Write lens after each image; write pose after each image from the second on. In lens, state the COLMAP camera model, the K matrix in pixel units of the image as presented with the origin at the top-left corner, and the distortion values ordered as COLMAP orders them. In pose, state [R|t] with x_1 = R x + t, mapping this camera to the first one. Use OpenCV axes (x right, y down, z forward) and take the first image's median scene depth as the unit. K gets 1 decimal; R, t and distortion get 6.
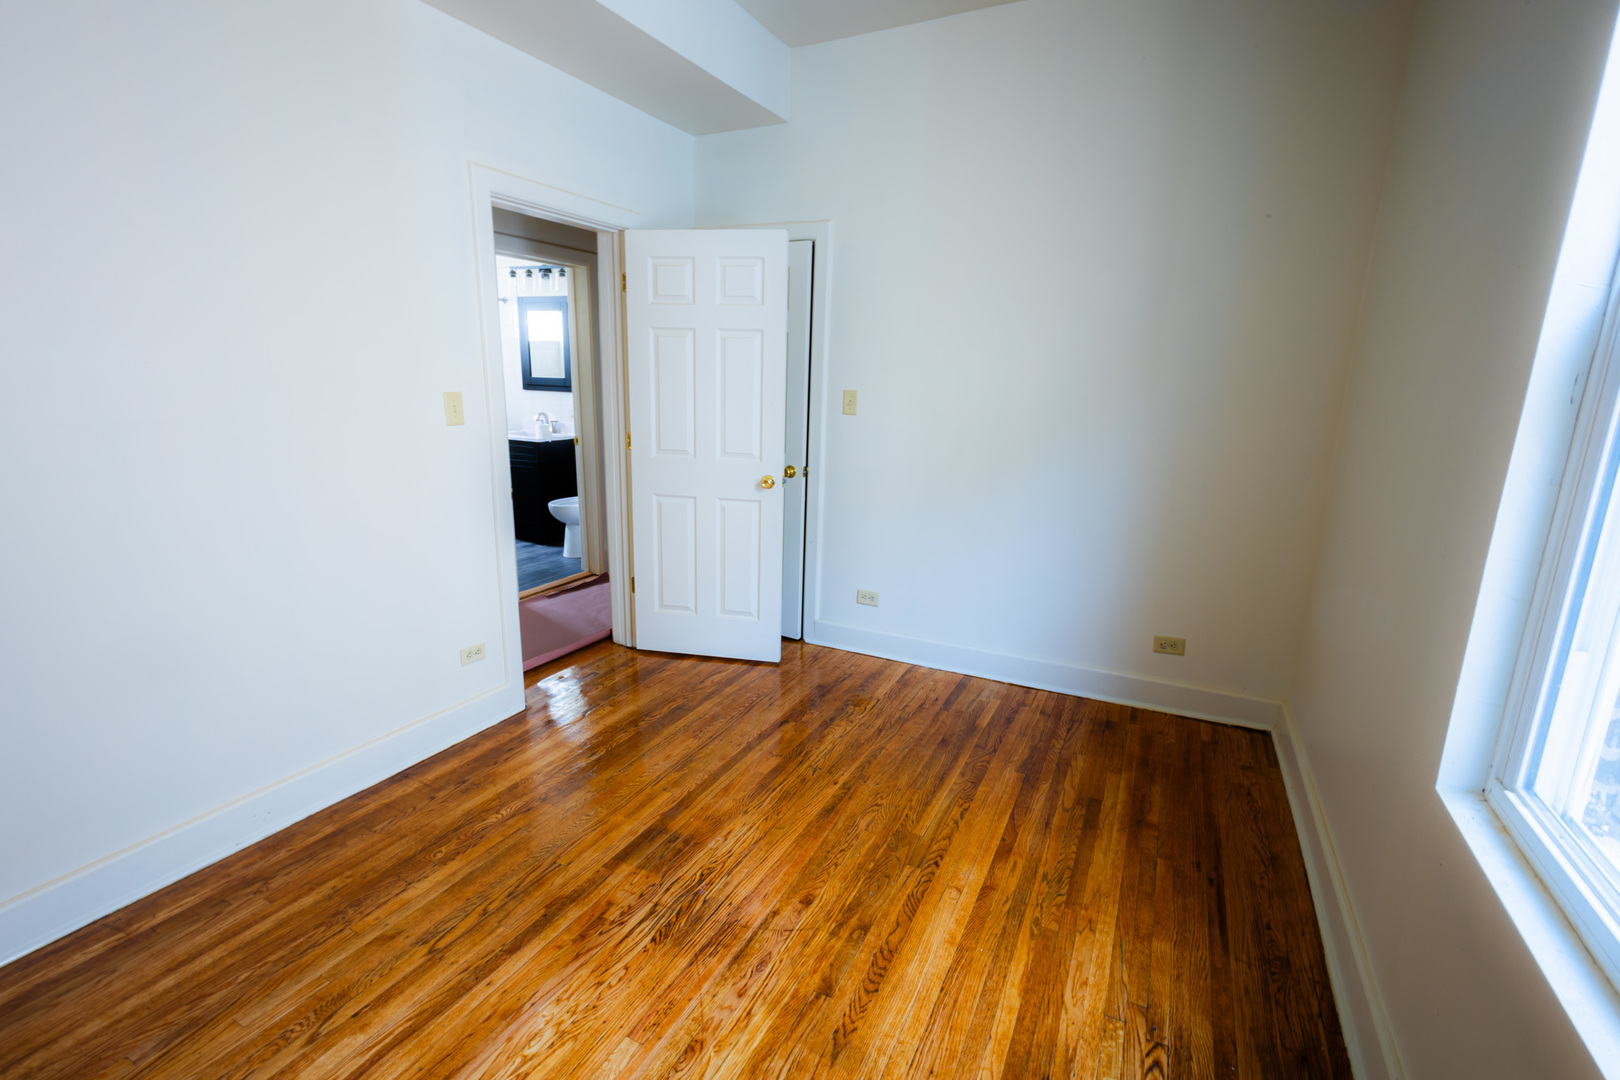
lens RADIAL K [[740.3, 0, 802.6], [0, 740.3, 538.3], [0, 0, 1]] dist [0.002278, 0.000073]
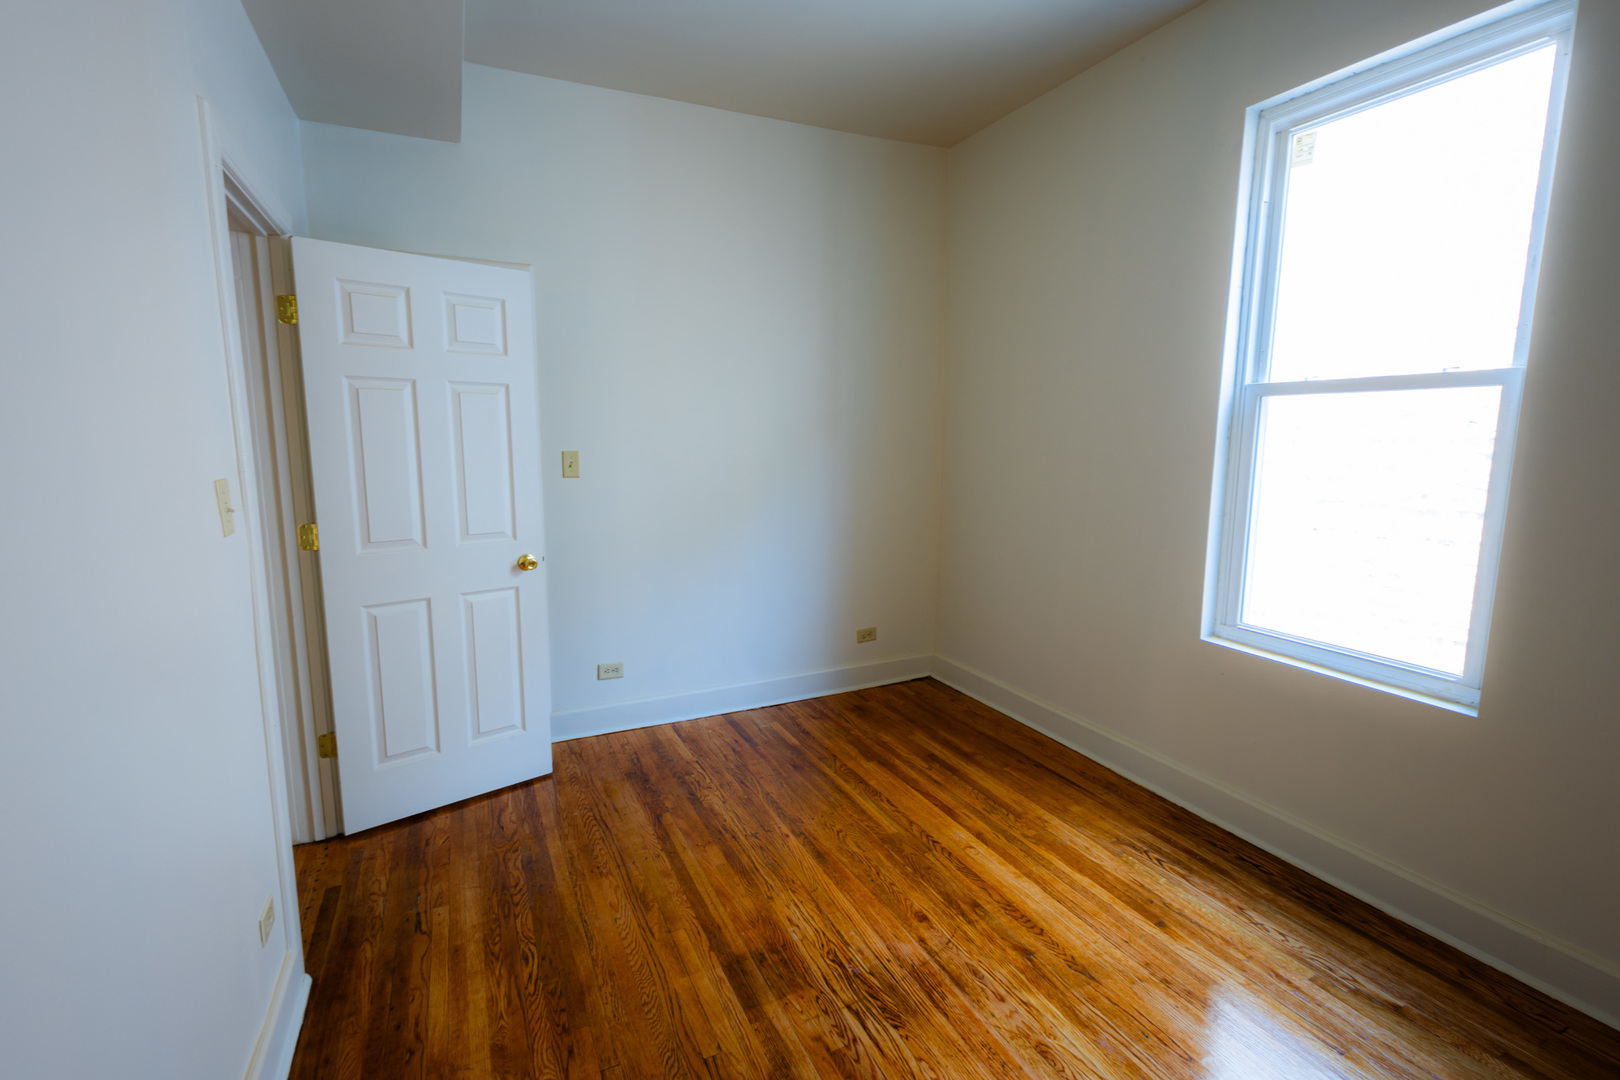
lens RADIAL K [[740.3, 0, 805.5], [0, 740.3, 541.1], [0, 0, 1]] dist [0.002278, 0.000073]
pose [[0.610647, -0.134110, 0.780465, -0.744011], [0.184722, 0.982490, 0.024296, -0.091170], [-0.770058, 0.129333, 0.624727, 0.332520]]
